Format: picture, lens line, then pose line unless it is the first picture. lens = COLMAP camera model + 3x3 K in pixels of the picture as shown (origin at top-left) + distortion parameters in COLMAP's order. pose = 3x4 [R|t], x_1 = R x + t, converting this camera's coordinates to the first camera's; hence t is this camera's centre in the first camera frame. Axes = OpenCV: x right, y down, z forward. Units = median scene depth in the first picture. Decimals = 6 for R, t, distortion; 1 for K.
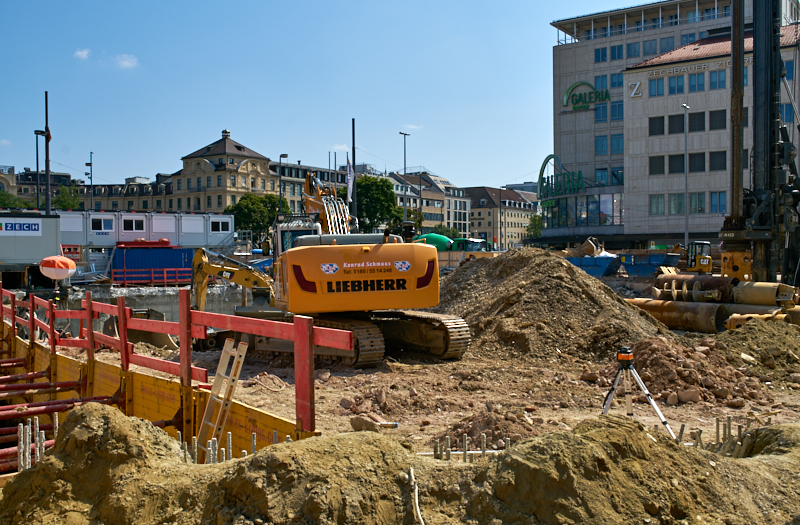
lens RADIAL K [[822.4, 0, 392.8], [0, 822.4, 275.5], [0, 0, 1]] dist [-0.054426, 0.100392]
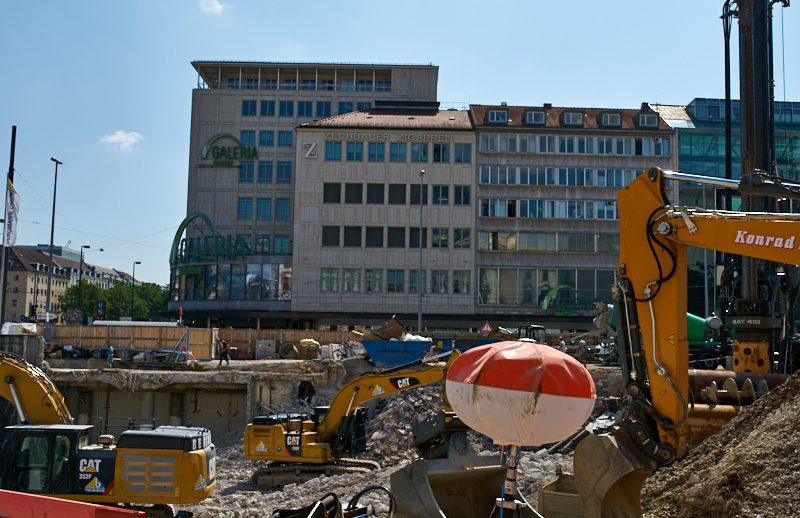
lens RADIAL K [[848.1, 0, 407.8], [0, 848.1, 255.6], [0, 0, 1]] dist [-0.063113, 0.156174]
pose [[0.806638, 0.078616, 0.585794, -0.150525], [-0.011391, 0.992998, -0.117578, -0.004599], [-0.590936, 0.088170, 0.801886, 0.200078]]
